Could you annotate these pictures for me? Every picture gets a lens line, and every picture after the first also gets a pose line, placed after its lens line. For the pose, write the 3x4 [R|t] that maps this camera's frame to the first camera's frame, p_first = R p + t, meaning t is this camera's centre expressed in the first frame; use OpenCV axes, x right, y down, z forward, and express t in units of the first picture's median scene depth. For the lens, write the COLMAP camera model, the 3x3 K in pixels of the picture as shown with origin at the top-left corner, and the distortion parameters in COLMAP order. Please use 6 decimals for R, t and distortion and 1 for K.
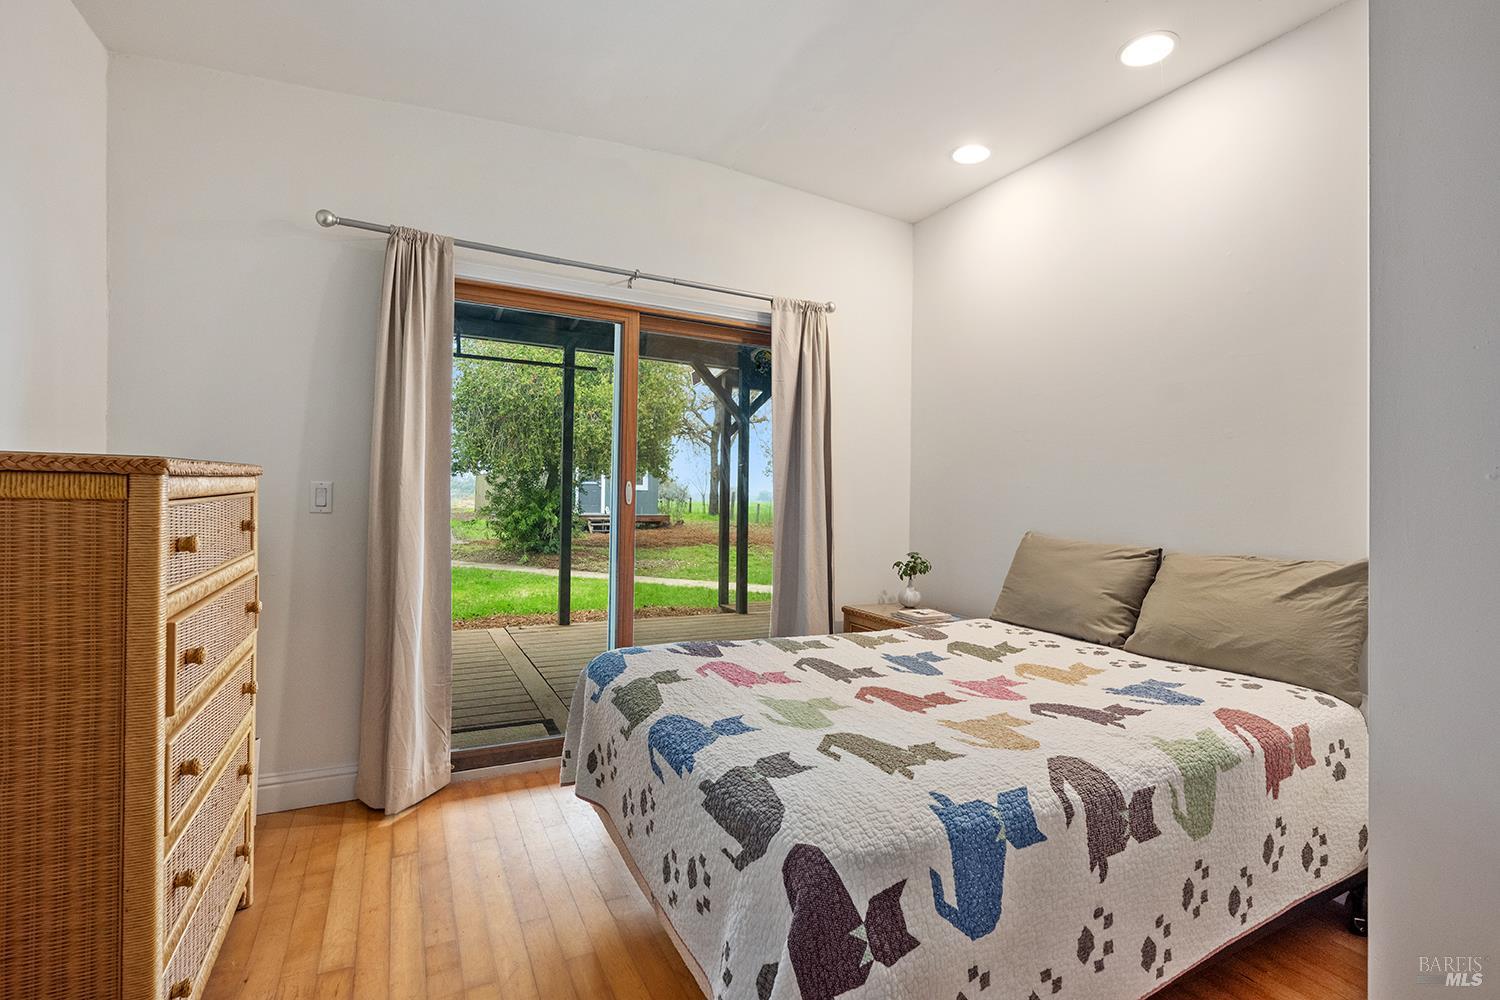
lens RADIAL K [[711.9, 0, 754.3], [0, 711.9, 507.3], [0, 0, 1]] dist [-0.006390, 0.001153]
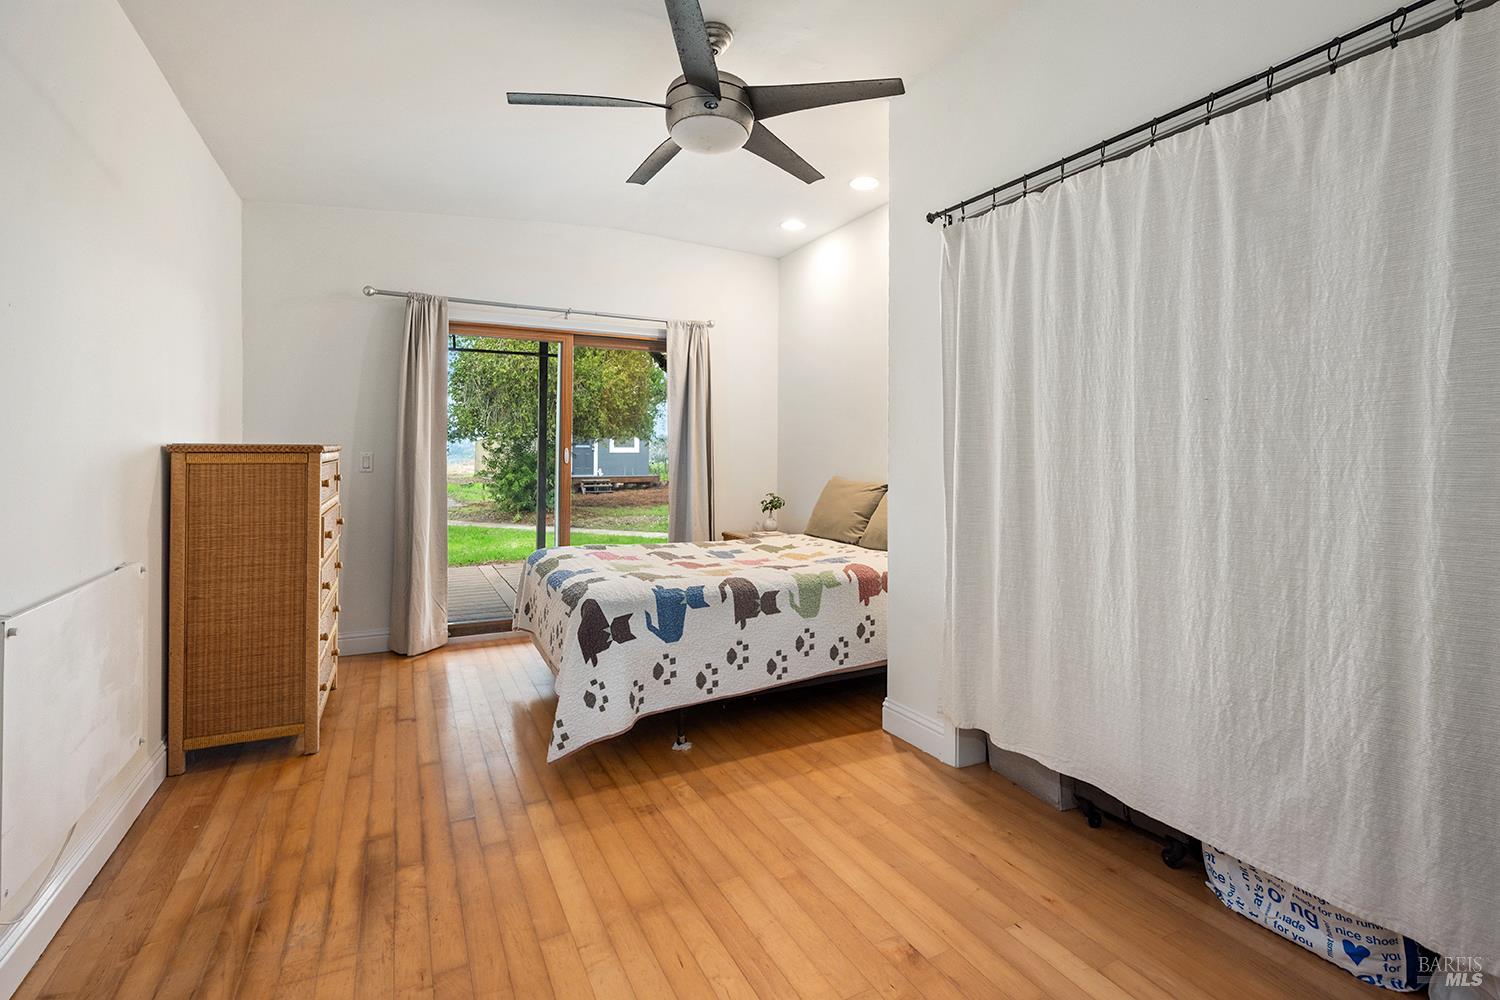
lens RADIAL K [[711.9, 0, 754.2], [0, 711.9, 444.3], [0, 0, 1]] dist [-0.006390, 0.001153]
pose [[0.999811, -0.019452, -0.000022, 0.273692], [0.019441, 0.999296, -0.032082, 0.014122], [0.000646, 0.032076, 0.999485, -0.618917]]
